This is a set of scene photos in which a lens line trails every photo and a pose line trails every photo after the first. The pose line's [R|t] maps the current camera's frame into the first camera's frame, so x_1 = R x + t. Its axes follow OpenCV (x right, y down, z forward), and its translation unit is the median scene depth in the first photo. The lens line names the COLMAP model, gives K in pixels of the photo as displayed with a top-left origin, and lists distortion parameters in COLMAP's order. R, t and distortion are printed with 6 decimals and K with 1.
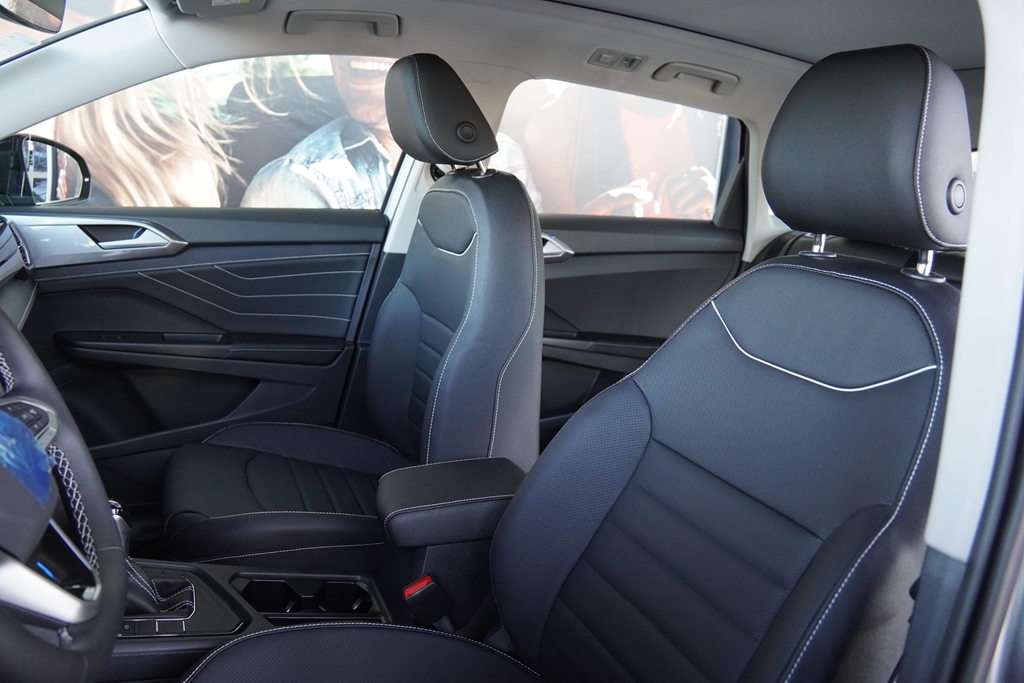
lens RADIAL K [[771.4, 0, 512.0], [0, 771.4, 341.5], [0, 0, 1]] dist [-0.133985, 0.096784]
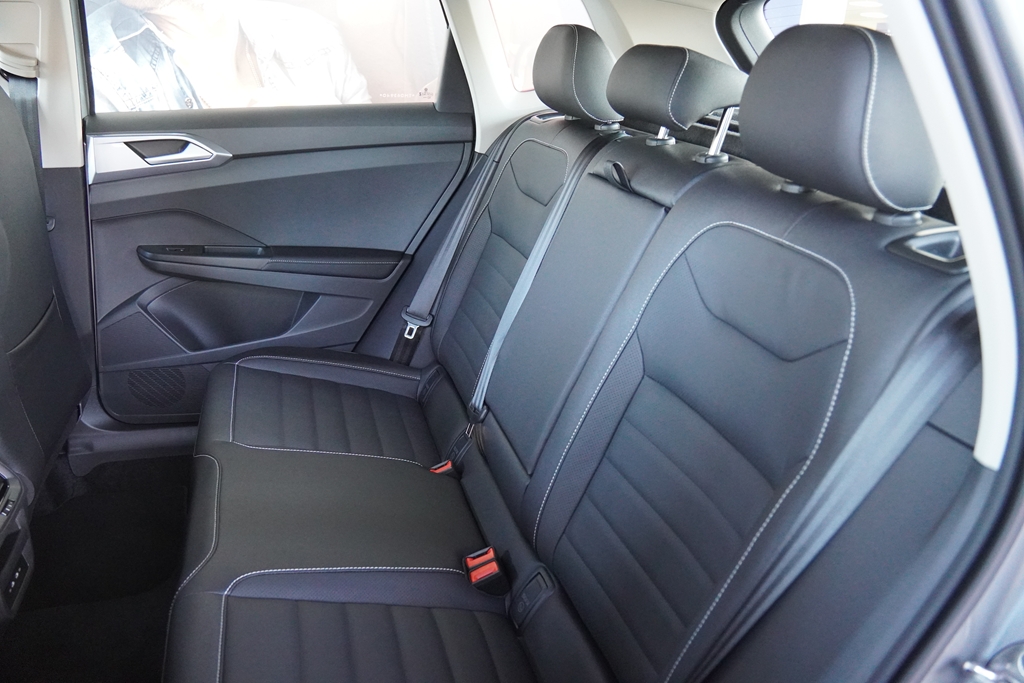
lens RADIAL K [[771.4, 0, 512.0], [0, 771.4, 341.5], [0, 0, 1]] dist [-0.133985, 0.096784]
pose [[0.991839, 0.000558, -0.127498, 0.481699], [0.018967, 0.988218, 0.151871, -0.031865], [0.126080, -0.153050, 0.980143, 0.191727]]
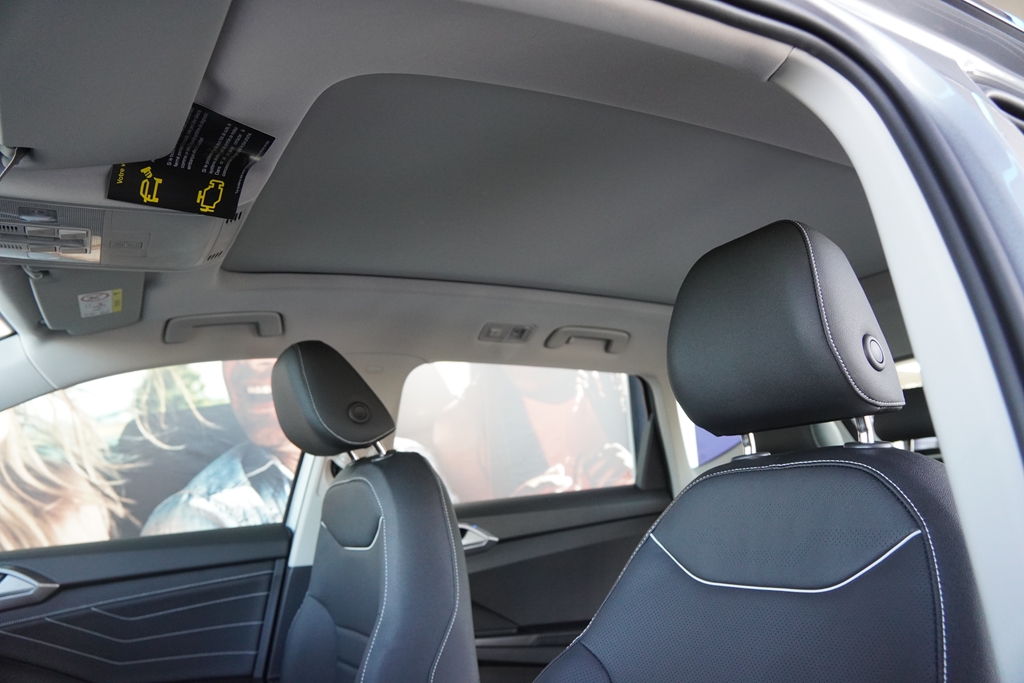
lens RADIAL K [[771.4, 0, 512.0], [0, 771.4, 341.5], [0, 0, 1]] dist [-0.133985, 0.096784]
pose [[0.982709, -0.133690, 0.128101, 0.010597], [0.173819, 0.904486, -0.389476, 0.030595], [-0.063796, 0.405008, 0.912085, 0.058409]]
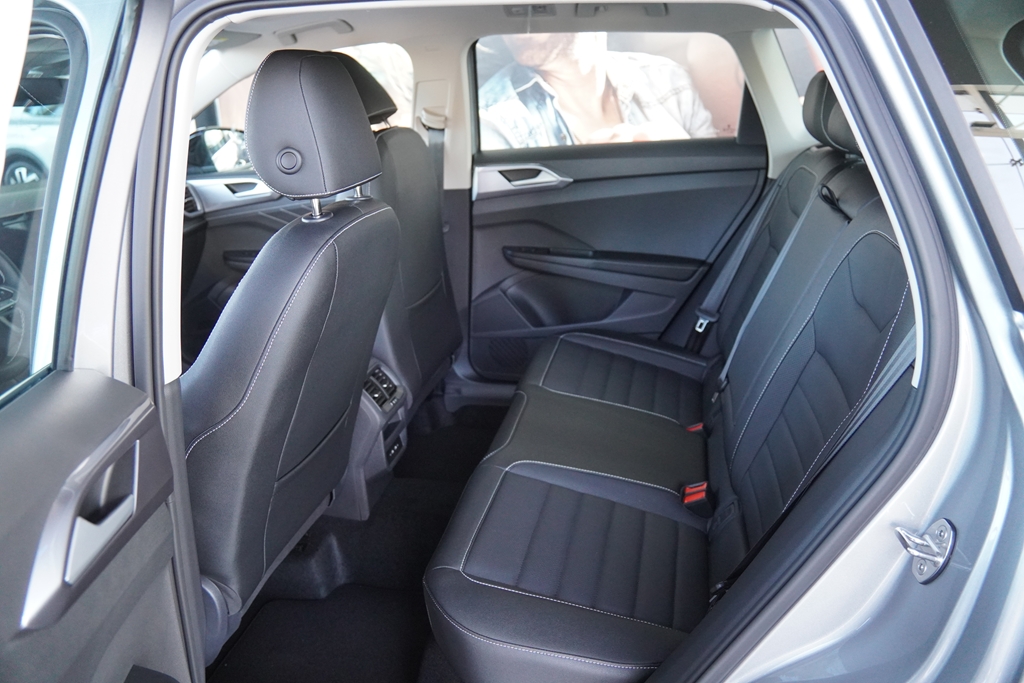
lens RADIAL K [[771.4, 0, 512.0], [0, 771.4, 341.5], [0, 0, 1]] dist [-0.133985, 0.096784]
pose [[0.803863, 0.075681, -0.589980, 0.669146], [-0.007011, 0.993009, 0.117827, -0.012480], [0.594773, -0.090581, 0.798774, 0.038582]]
